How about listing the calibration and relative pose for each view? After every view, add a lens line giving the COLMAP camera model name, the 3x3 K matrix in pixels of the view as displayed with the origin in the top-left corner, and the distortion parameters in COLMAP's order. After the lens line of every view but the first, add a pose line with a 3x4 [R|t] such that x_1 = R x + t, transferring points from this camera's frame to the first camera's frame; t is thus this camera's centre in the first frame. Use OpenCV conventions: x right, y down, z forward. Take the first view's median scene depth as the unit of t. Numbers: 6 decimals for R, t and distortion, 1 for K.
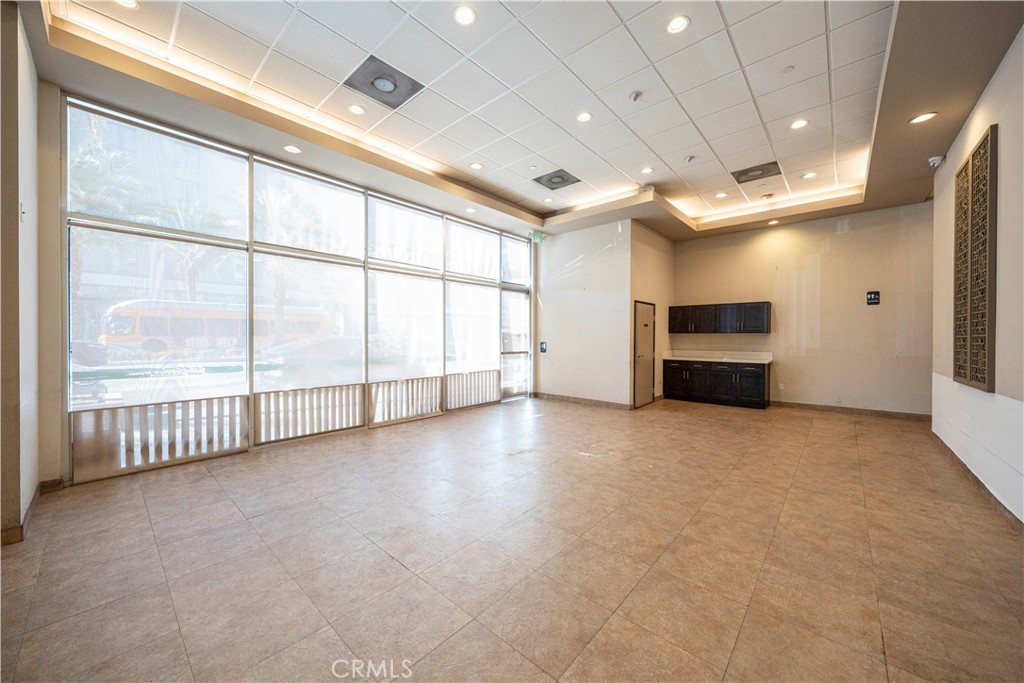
lens RADIAL K [[370.5, 0, 512.5], [0, 370.5, 340.2], [0, 0, 1]] dist [-0.002058, -0.000025]
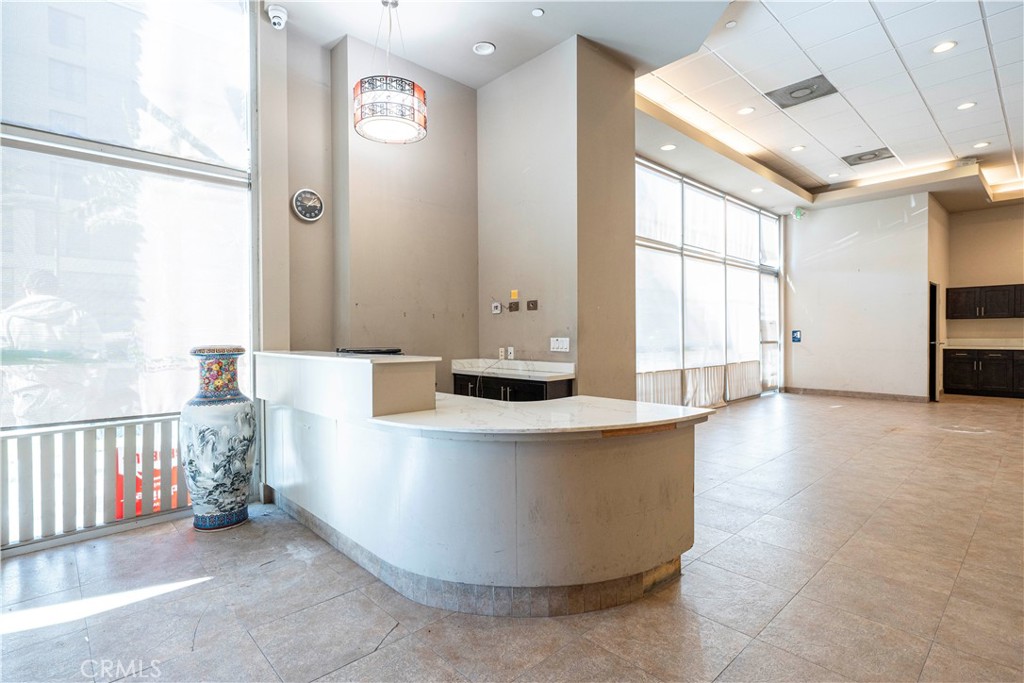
lens RADIAL K [[503.7, 0, 511.4], [0, 503.7, 339.3], [0, 0, 1]] dist [0.003555, 0.001308]
pose [[0.996386, -0.007879, -0.084570, -0.541840], [0.007902, 0.999969, -0.000068, 0.022921], [0.084568, -0.000601, 0.996418, -0.293863]]
